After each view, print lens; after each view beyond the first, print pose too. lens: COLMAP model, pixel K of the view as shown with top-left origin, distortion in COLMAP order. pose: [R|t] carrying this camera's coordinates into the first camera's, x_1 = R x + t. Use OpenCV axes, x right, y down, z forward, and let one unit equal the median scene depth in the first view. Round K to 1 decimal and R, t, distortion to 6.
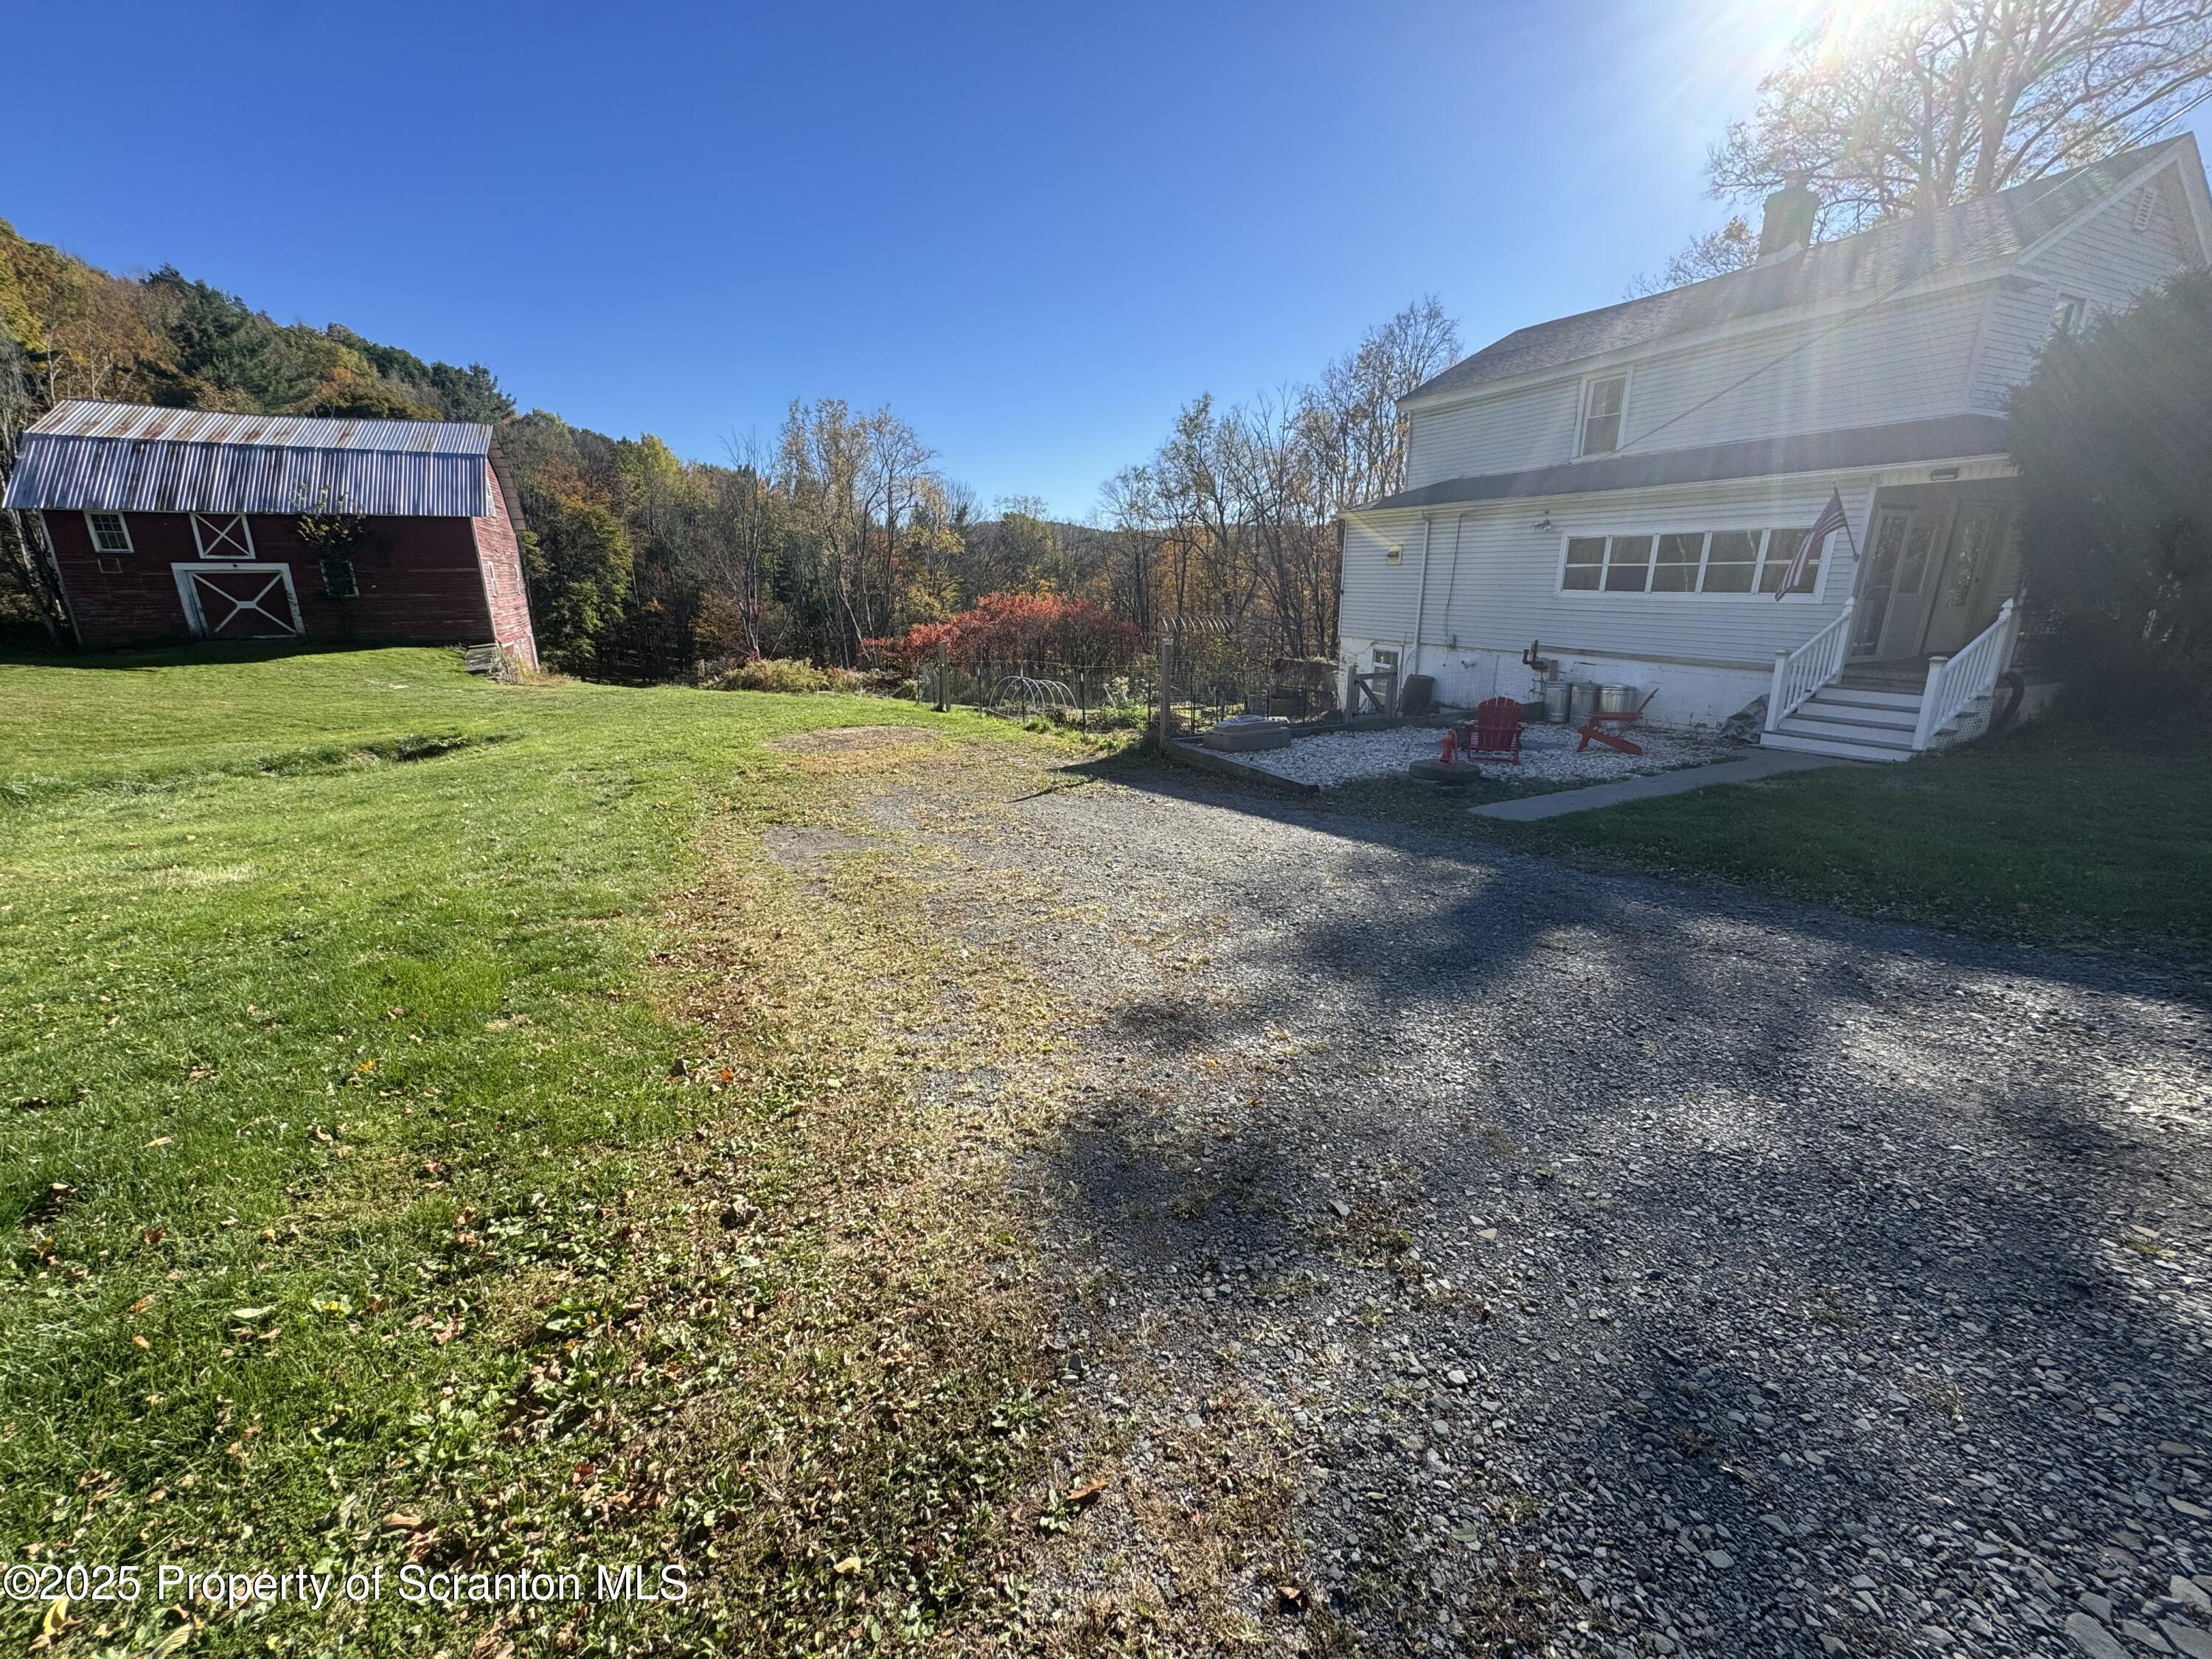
lens RADIAL K [[883.2, 0, 1103.4], [0, 883.2, 833.2], [0, 0, 1]] dist [-0.001962, 0.000096]
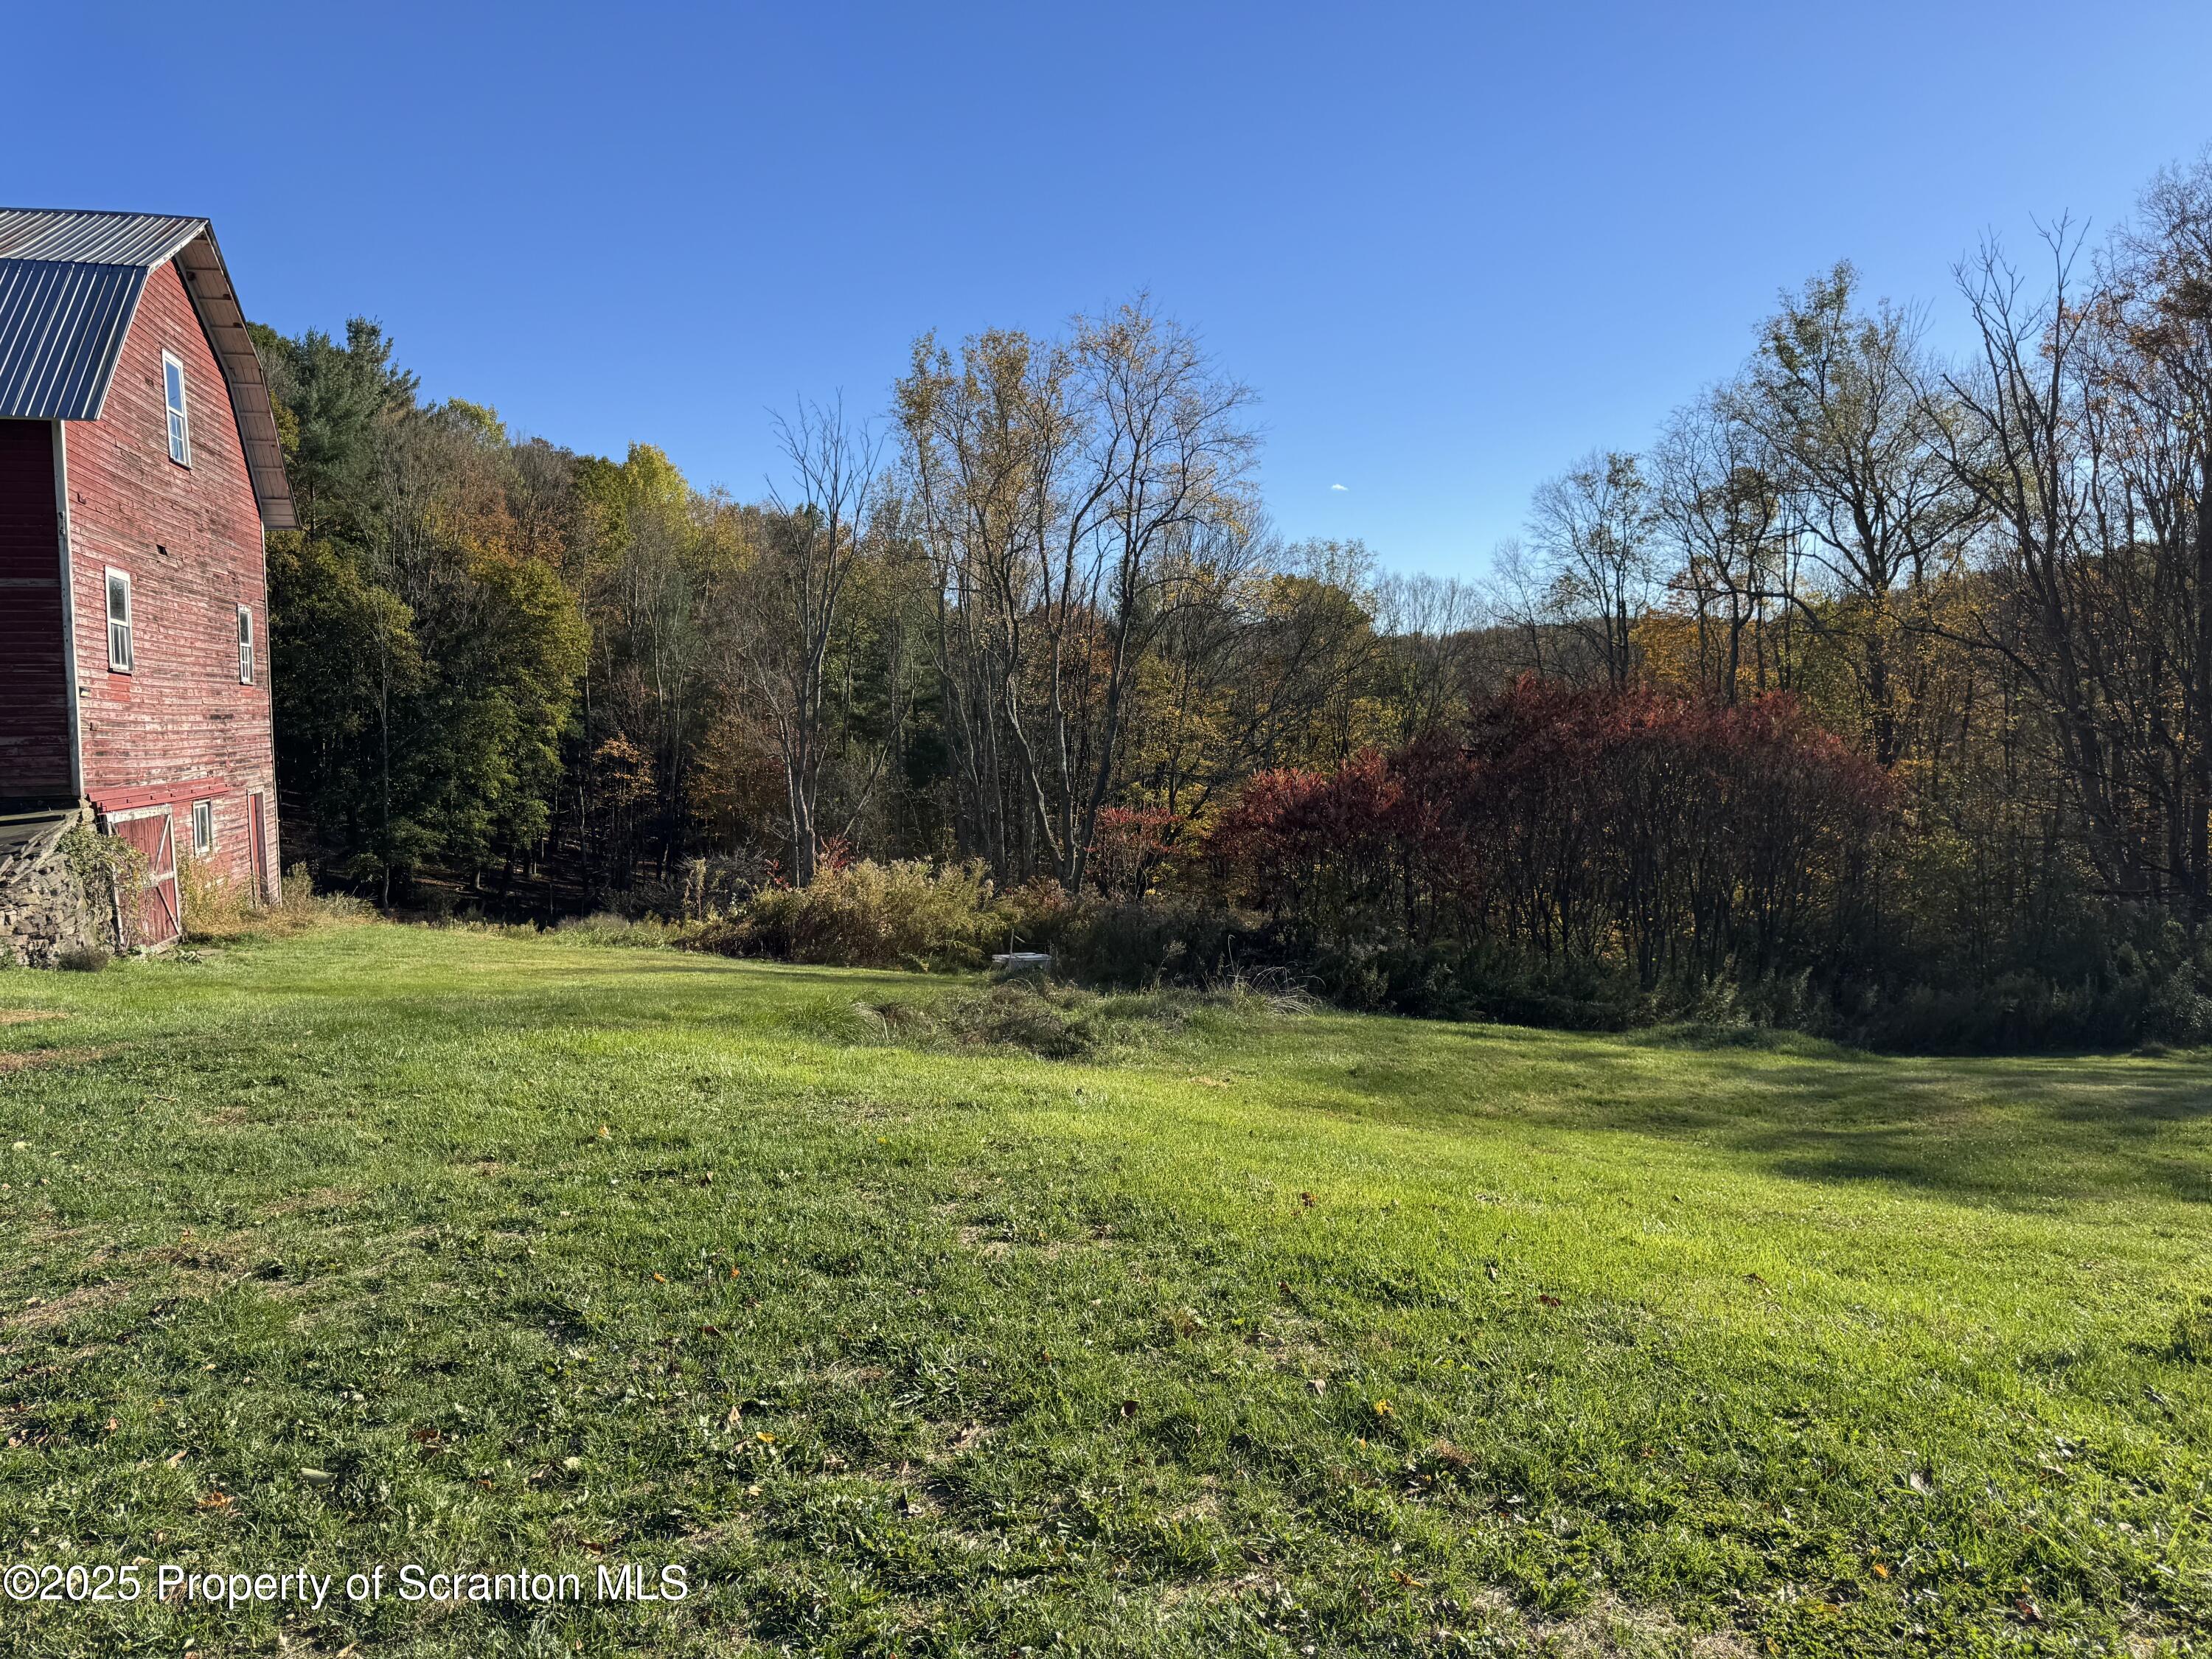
lens RADIAL K [[1579.7, 0, 1087.4], [0, 1579.7, 814.5], [0, 0, 1]] dist [0.030752, -0.034423]
pose [[0.984085, 0.005534, -0.177614, -0.092974], [-0.043875, 0.976136, -0.212683, -0.043055], [0.172198, 0.217091, 0.960843, 0.205476]]
